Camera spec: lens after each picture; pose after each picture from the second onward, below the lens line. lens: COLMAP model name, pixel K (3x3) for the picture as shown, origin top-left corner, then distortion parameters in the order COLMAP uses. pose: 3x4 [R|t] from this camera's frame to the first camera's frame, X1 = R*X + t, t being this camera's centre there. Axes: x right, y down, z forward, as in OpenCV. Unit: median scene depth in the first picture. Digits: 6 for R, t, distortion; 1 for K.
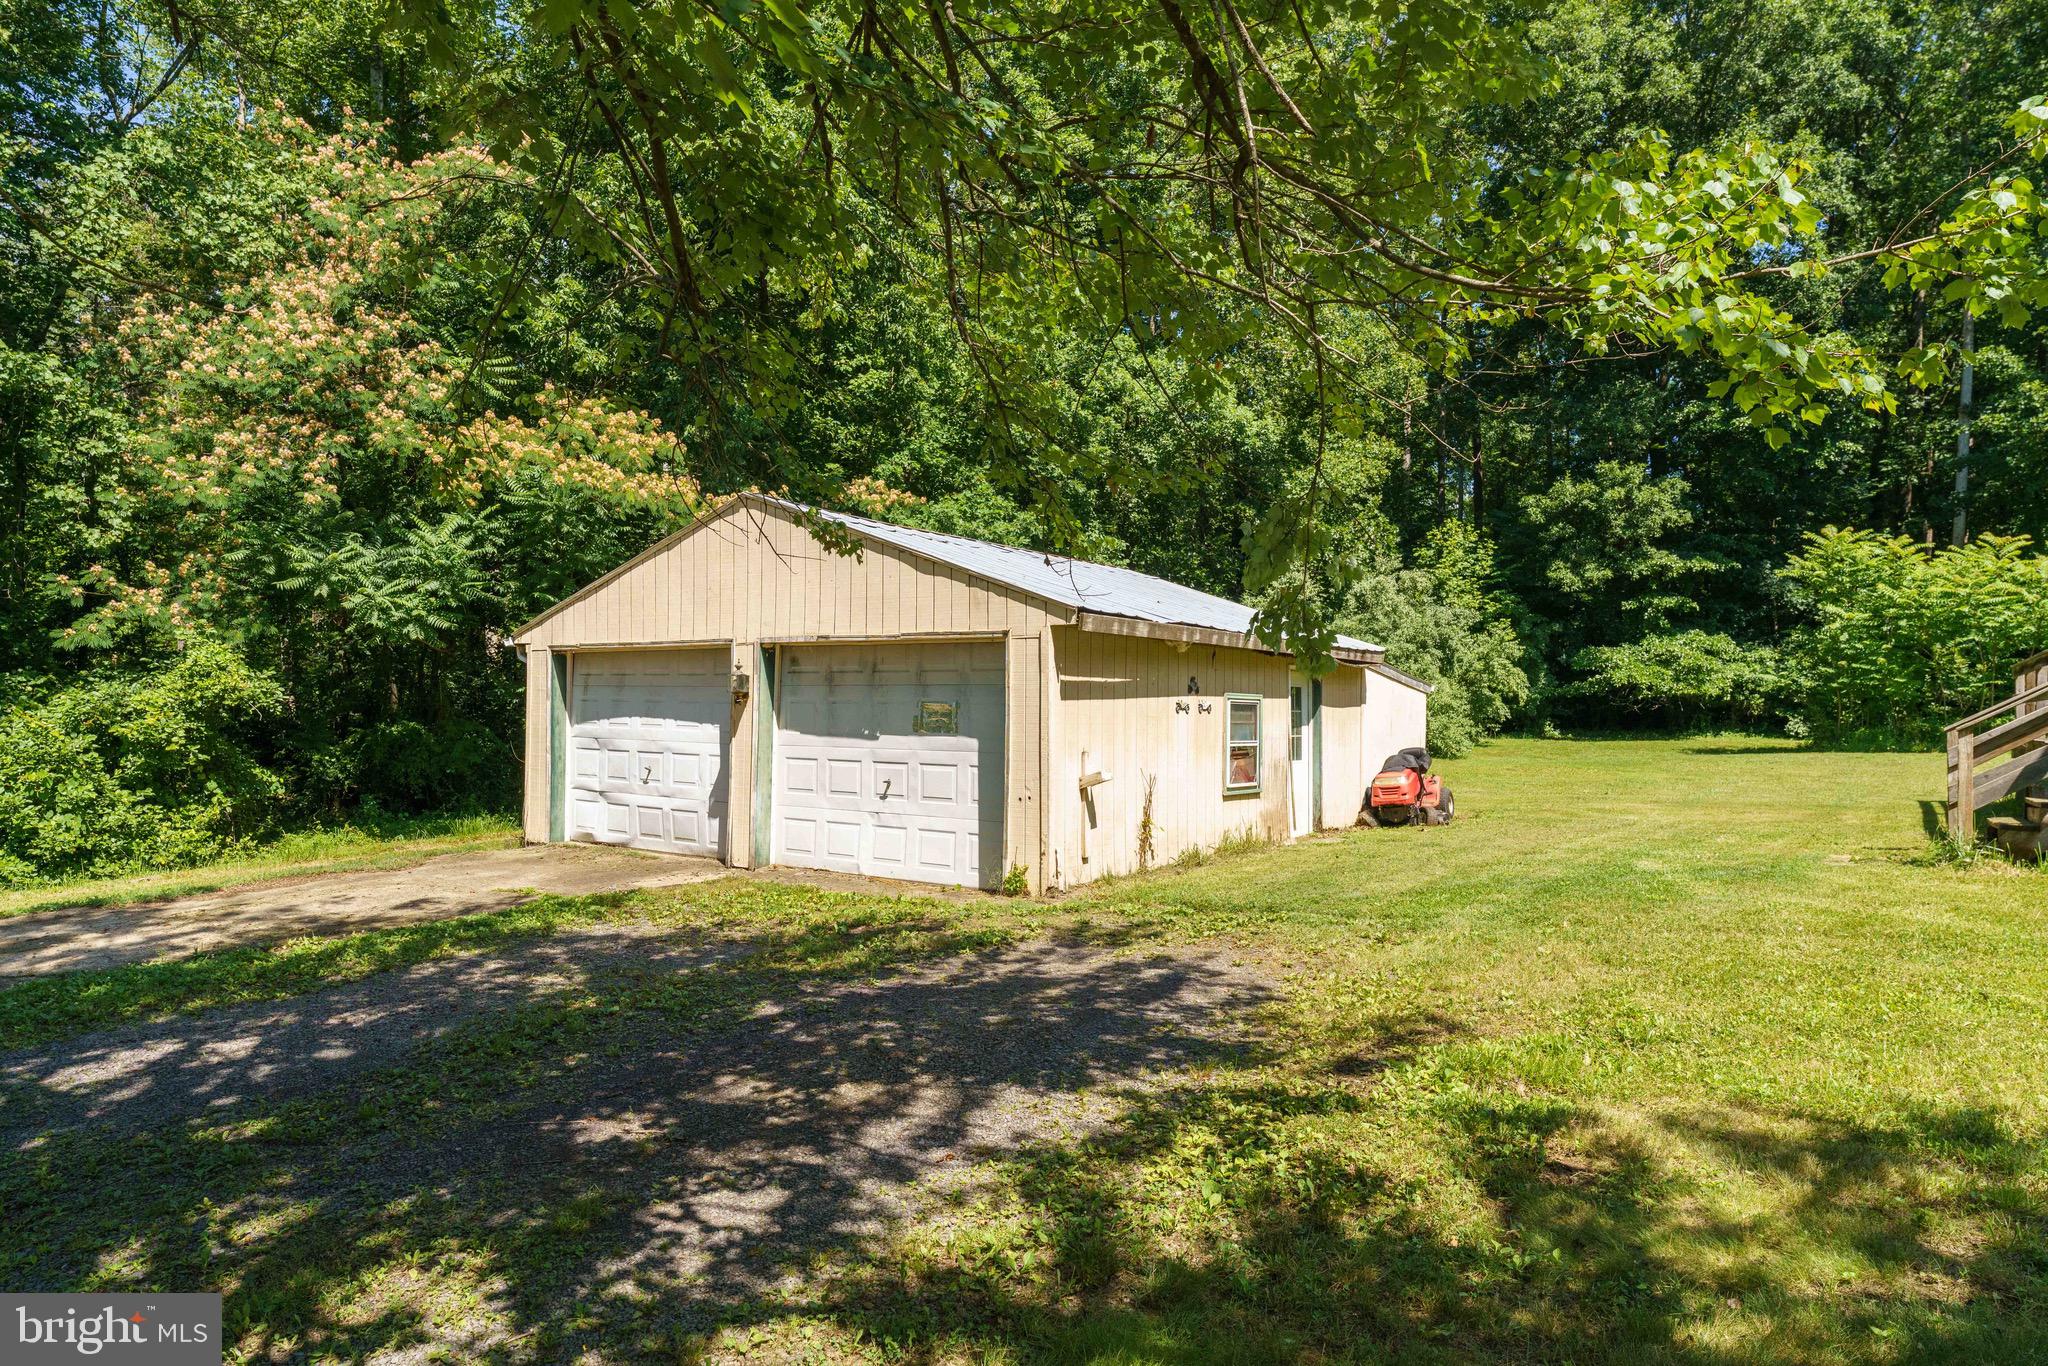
lens RADIAL K [[1225.9, 0, 1024.0], [0, 1225.9, 683.0], [0, 0, 1]] dist [0.005243, 0.000906]
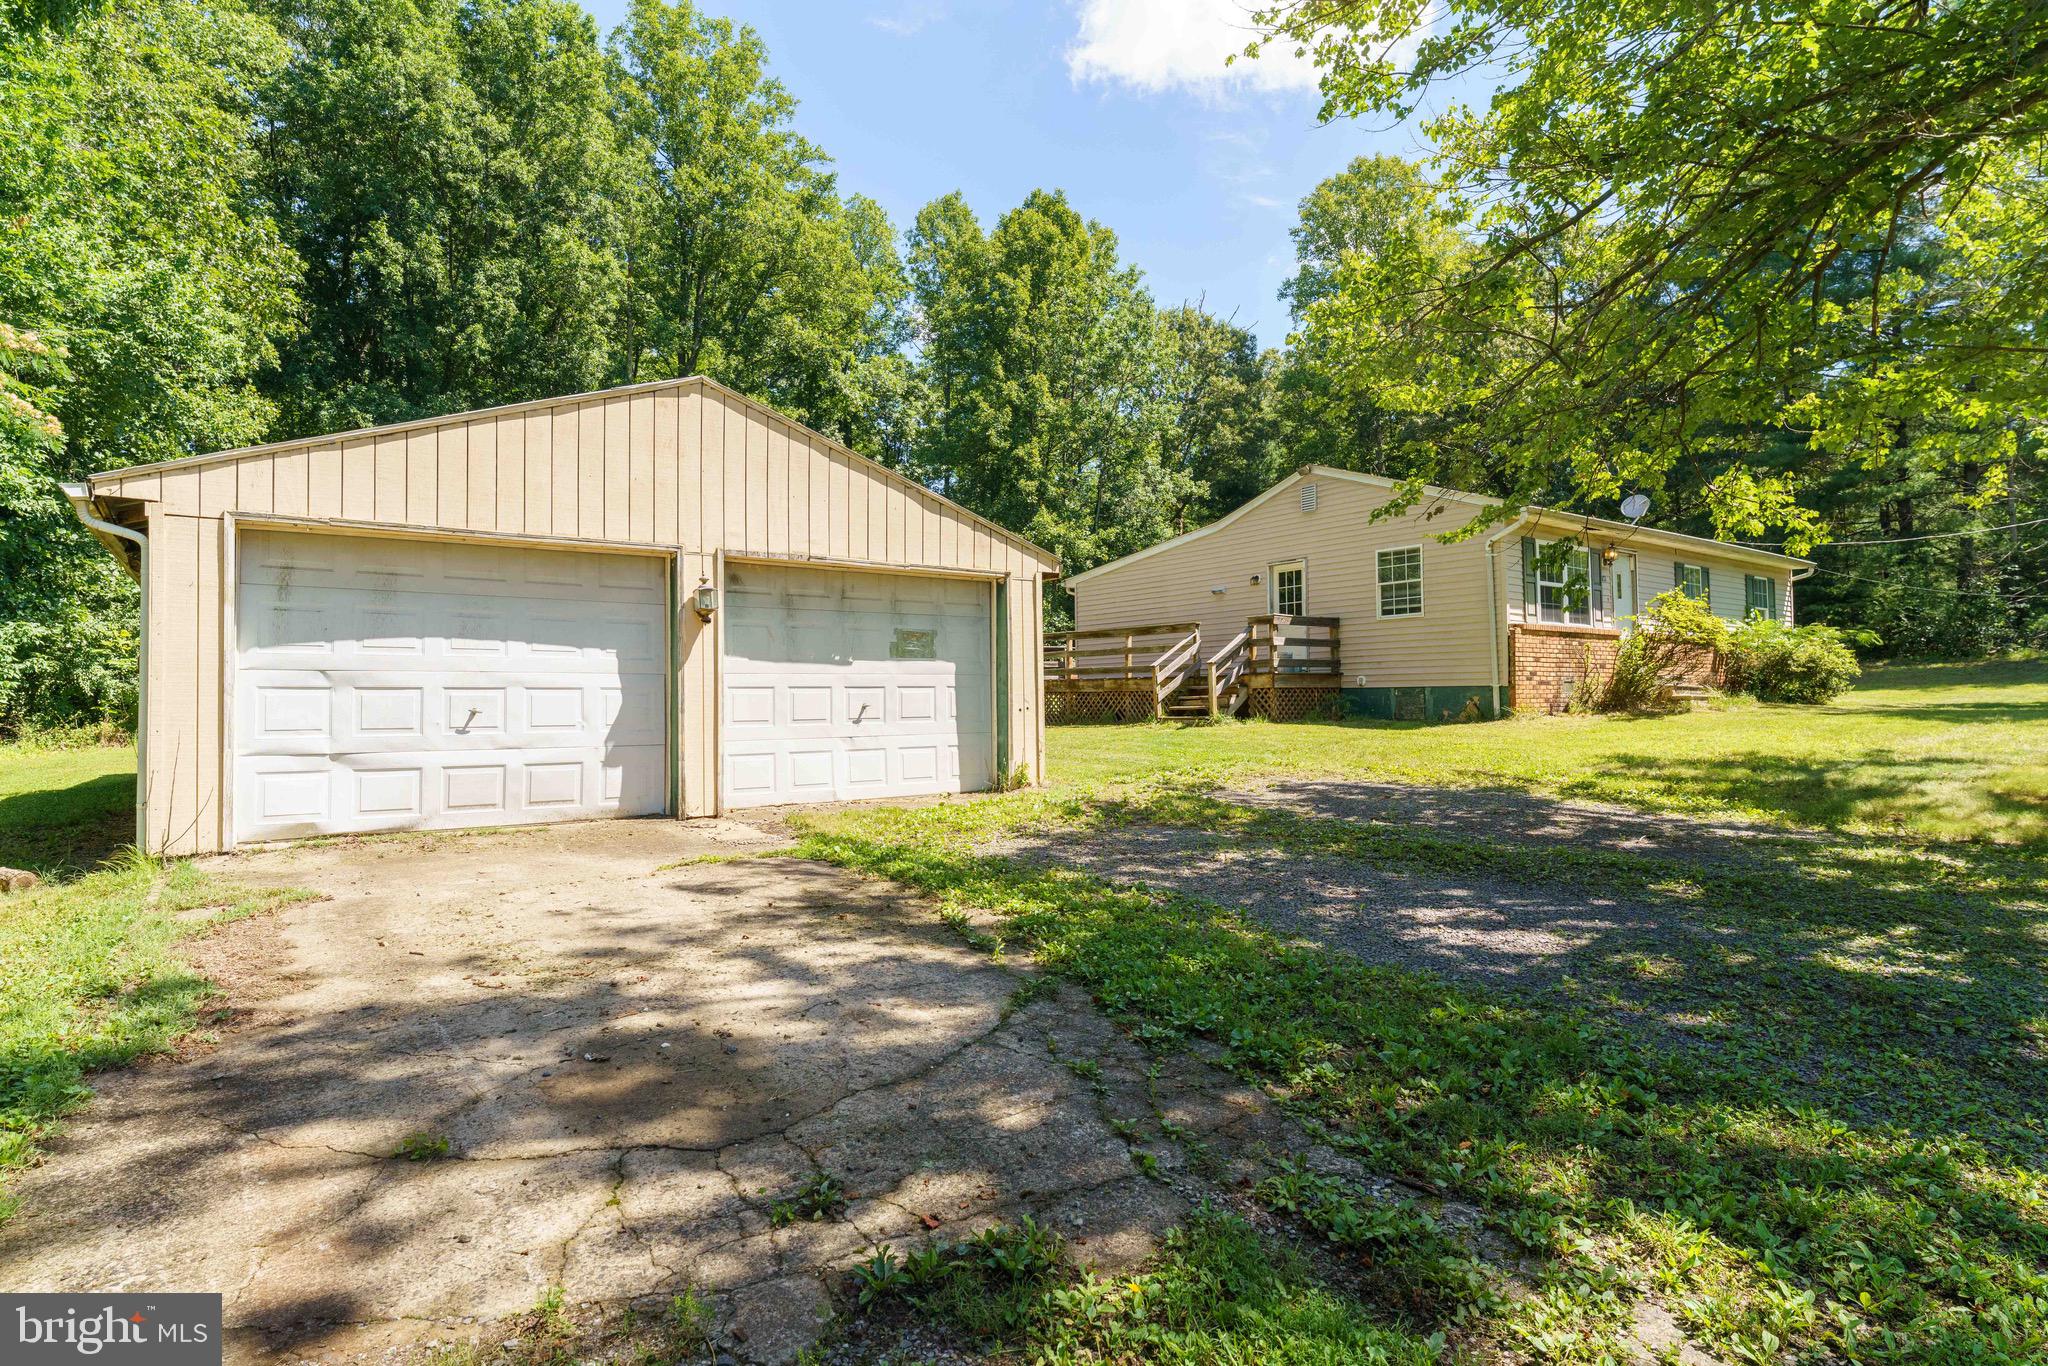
lens RADIAL K [[1059.1, 0, 1024.0], [0, 1059.1, 683.0], [0, 0, 1]] dist [-0.001021, -0.000050]
pose [[0.313226, 0.001818, 0.949677, -0.352220], [-0.003698, 0.999993, -0.000694, 0.023742], [-0.949672, -0.003294, 0.313230, 0.230134]]
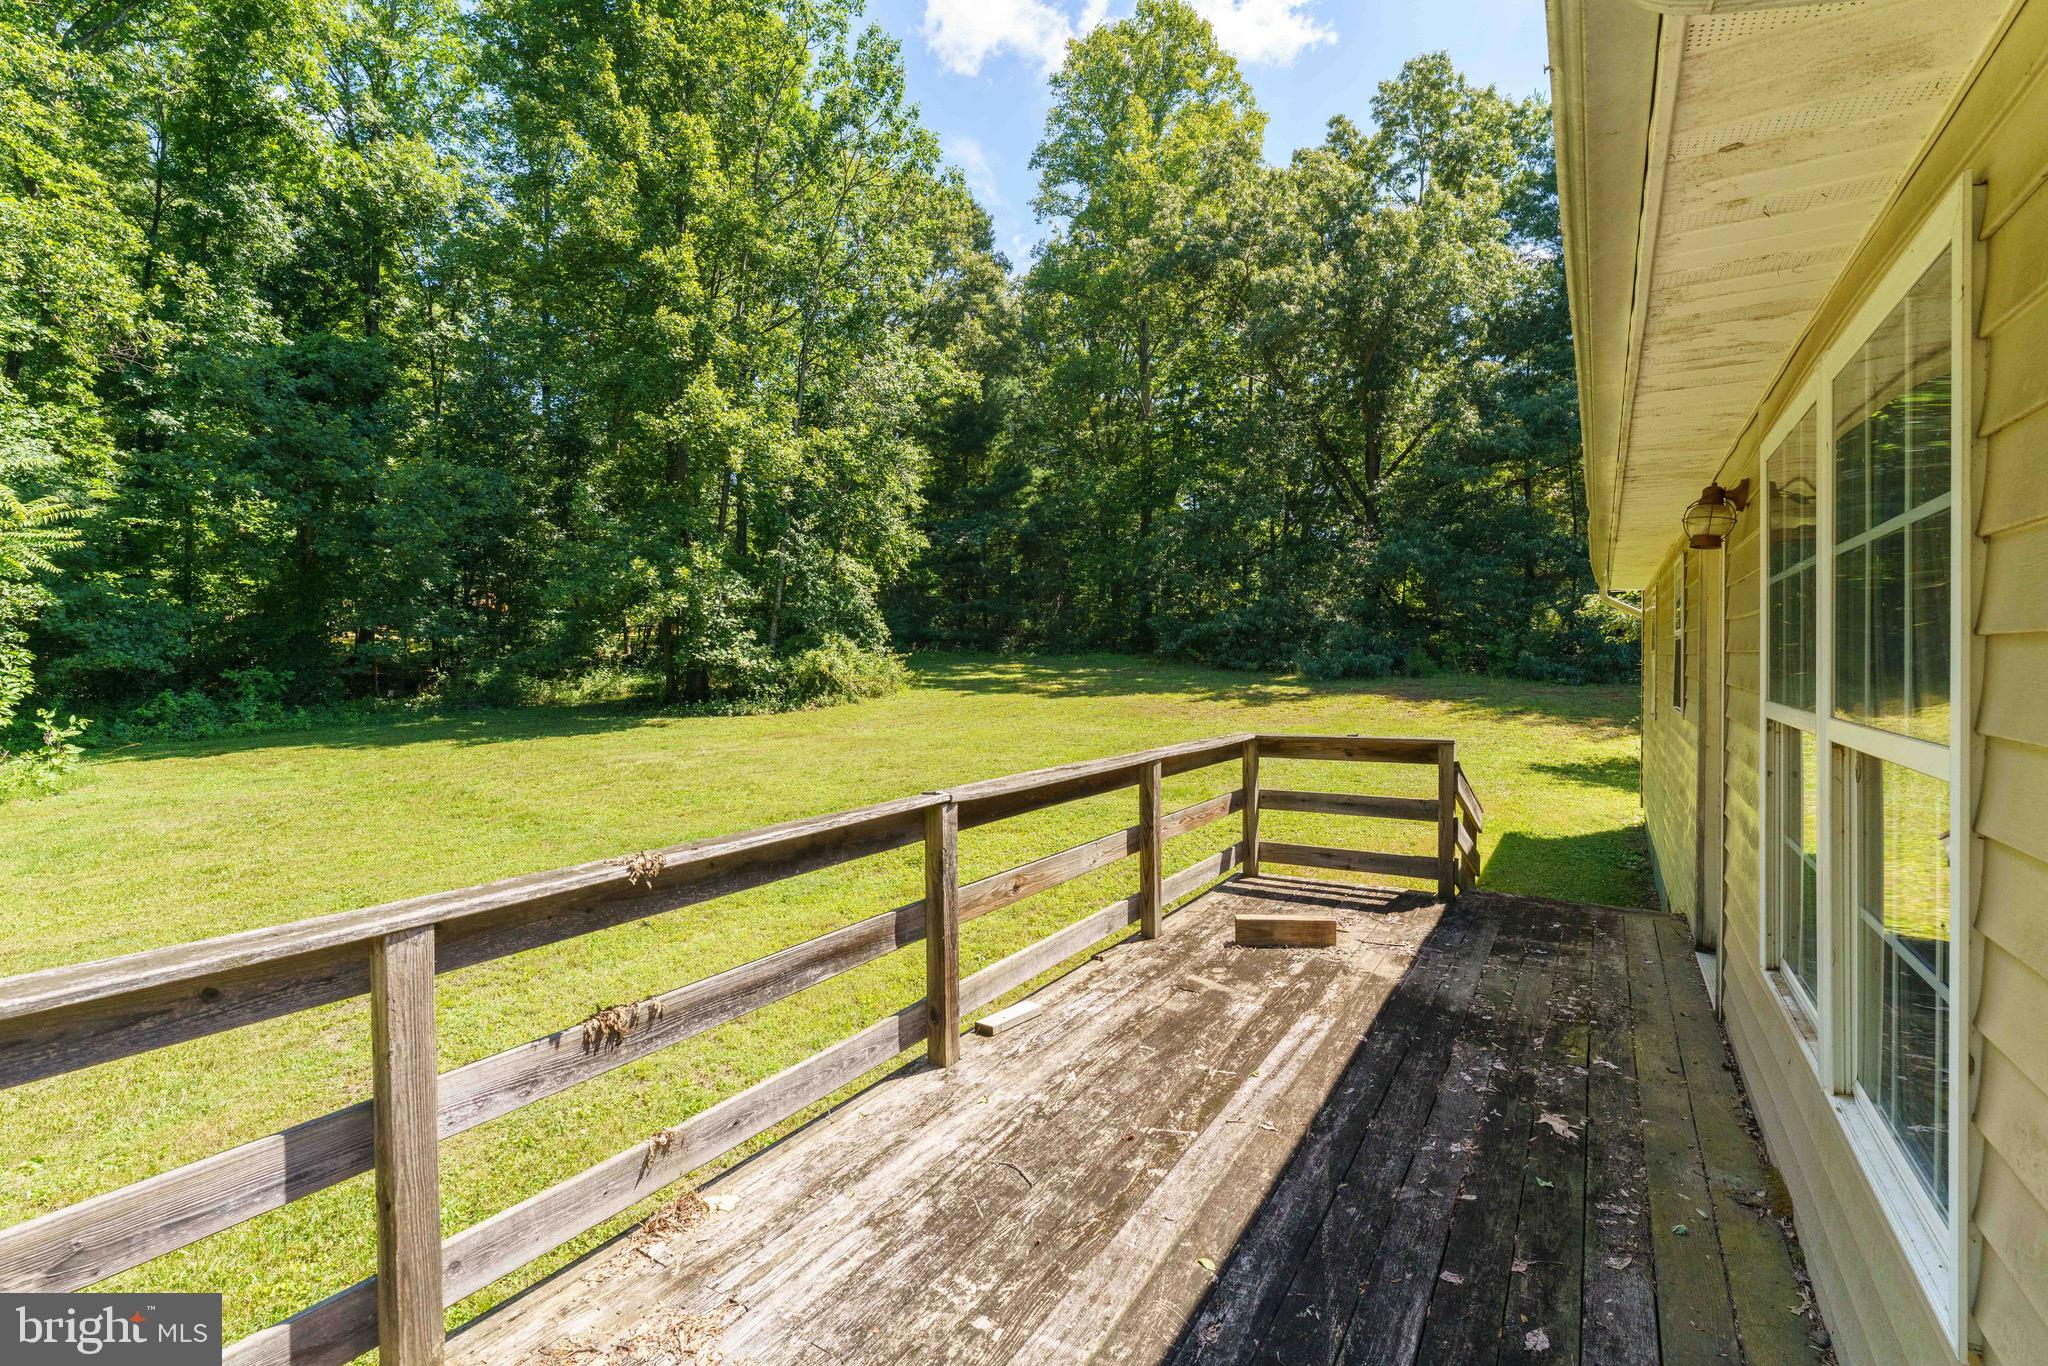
lens RADIAL K [[924.0, 0, 1027.0], [0, 924.0, 693.7], [0, 0, 1]] dist [0.009269, -0.000309]
pose [[-0.052495, -0.044964, 0.997608, 0.416438], [-0.015260, 0.998905, 0.044219, -0.024700], [-0.998505, -0.012902, -0.053124, 0.485058]]
